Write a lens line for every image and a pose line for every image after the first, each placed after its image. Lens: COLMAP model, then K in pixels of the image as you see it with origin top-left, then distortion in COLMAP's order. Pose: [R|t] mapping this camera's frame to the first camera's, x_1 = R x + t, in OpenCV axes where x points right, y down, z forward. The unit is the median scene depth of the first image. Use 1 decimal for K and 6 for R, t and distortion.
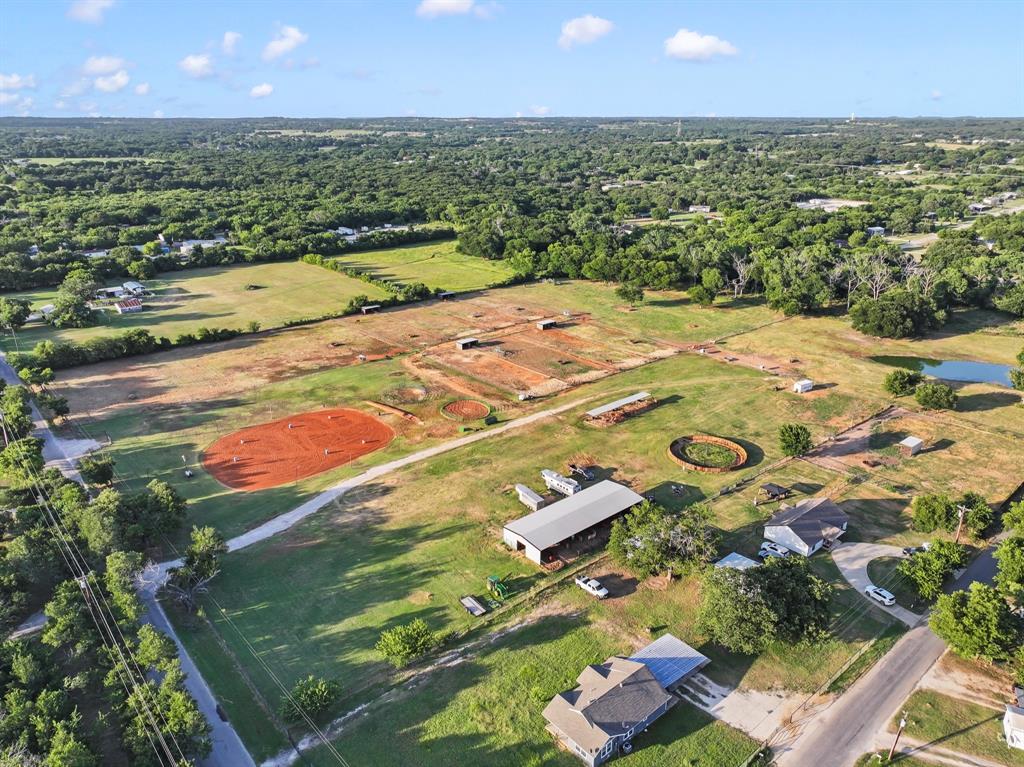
lens RADIAL K [[721.5, 0, 512.0], [0, 721.5, 383.5], [0, 0, 1]] dist [0.011544, 0.004123]
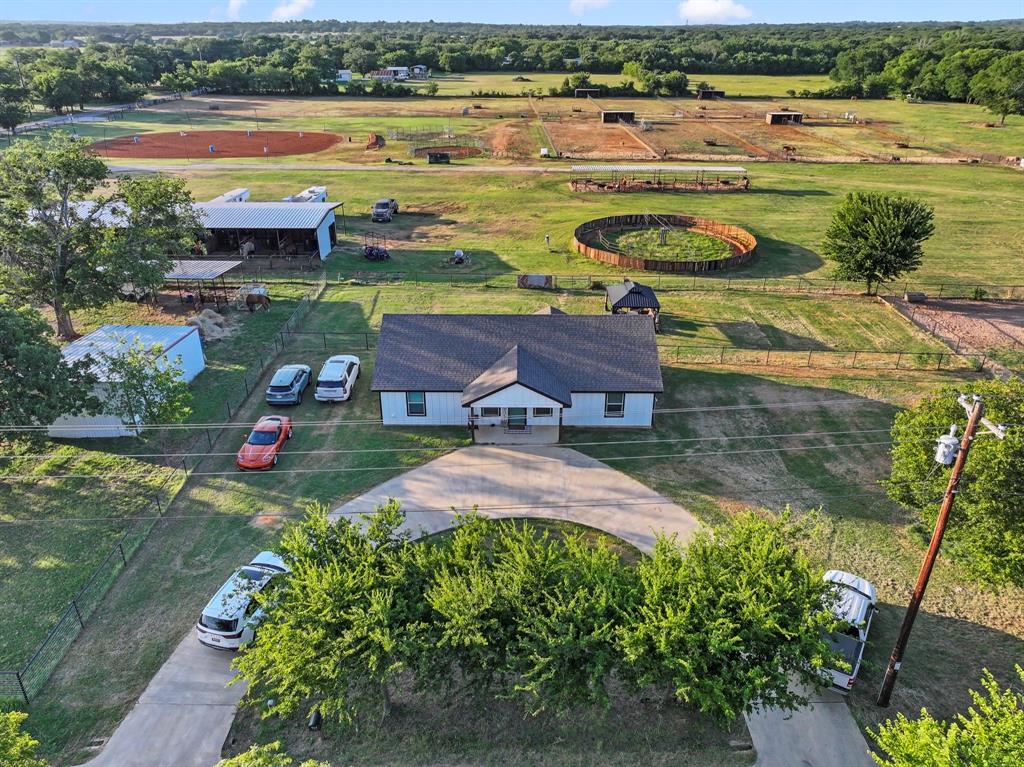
lens RADIAL K [[717.5, 0, 512.0], [0, 717.5, 383.5], [0, 0, 1]] dist [0.009555, 0.005945]
pose [[0.752233, 0.293609, -0.589863, 0.319488], [-0.232229, 0.955924, 0.179665, 0.081284], [0.616616, 0.001834, 0.787262, 0.412130]]
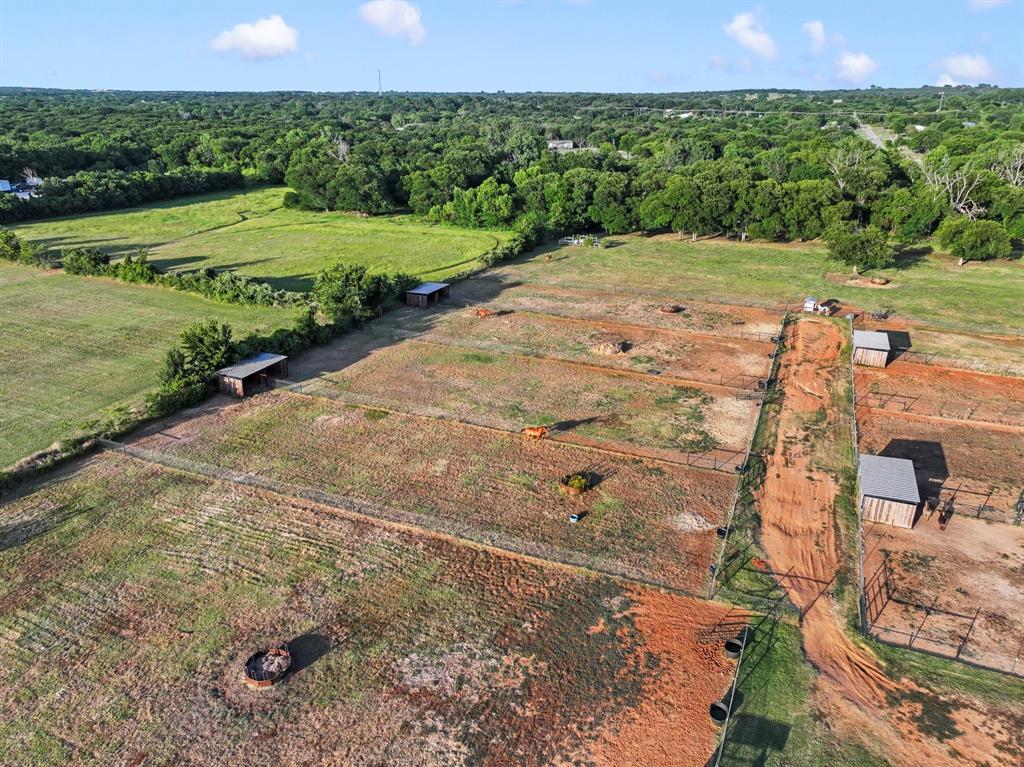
lens RADIAL K [[721.5, 0, 512.0], [0, 721.5, 383.5], [0, 0, 1]] dist [0.011544, 0.004123]
pose [[0.905726, -0.152570, 0.395452, -0.247941], [0.143806, 0.988244, 0.051907, -0.114103], [-0.398722, 0.009855, 0.917019, 0.823053]]
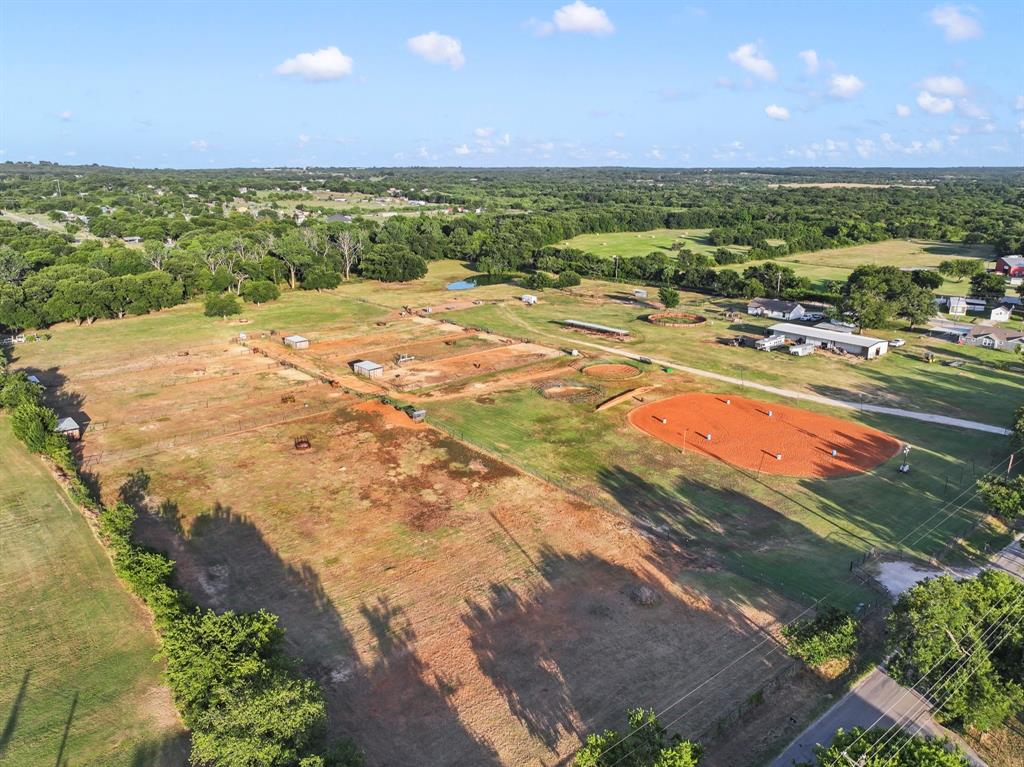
lens RADIAL K [[721.5, 0, 512.0], [0, 721.5, 383.5], [0, 0, 1]] dist [0.011544, 0.004123]
pose [[0.016956, -0.287228, 0.957712, -0.695161], [0.352171, 0.898183, 0.263140, -0.170360], [-0.935782, 0.332816, 0.116383, 0.785248]]
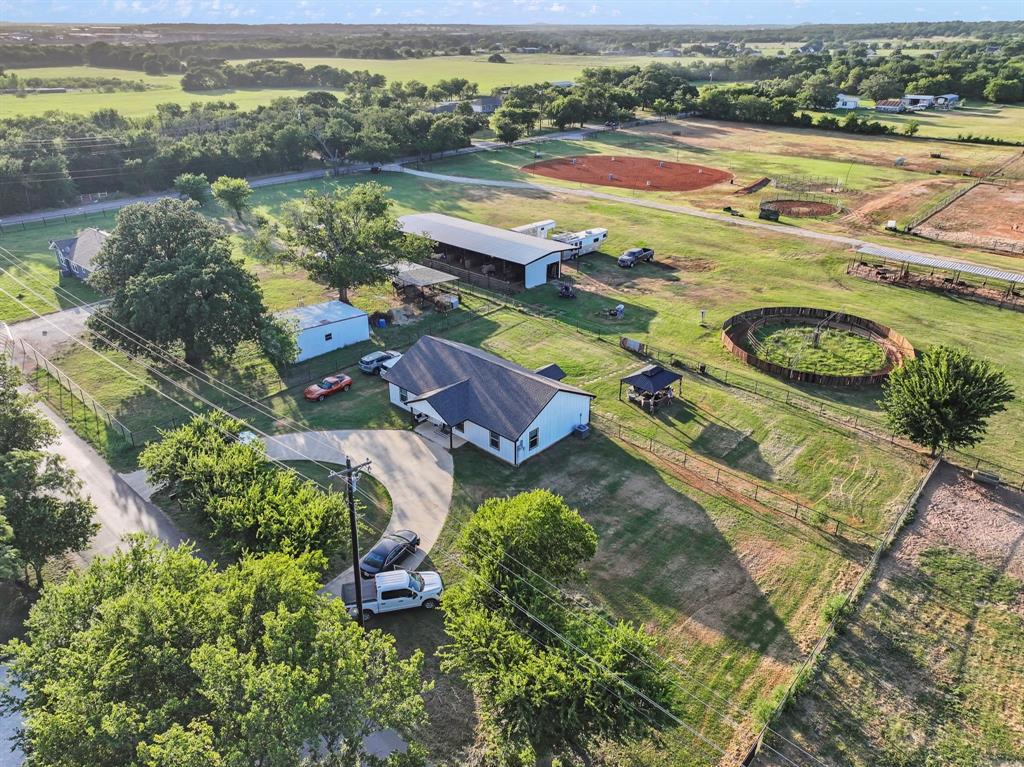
lens RADIAL K [[717.5, 0, 512.0], [0, 717.5, 383.5], [0, 0, 1]] dist [0.009555, 0.005945]
pose [[0.109927, 0.442538, -0.889987, 0.428139], [-0.348507, 0.855727, 0.382457, 0.011465], [0.930838, 0.268124, 0.248296, 0.492671]]
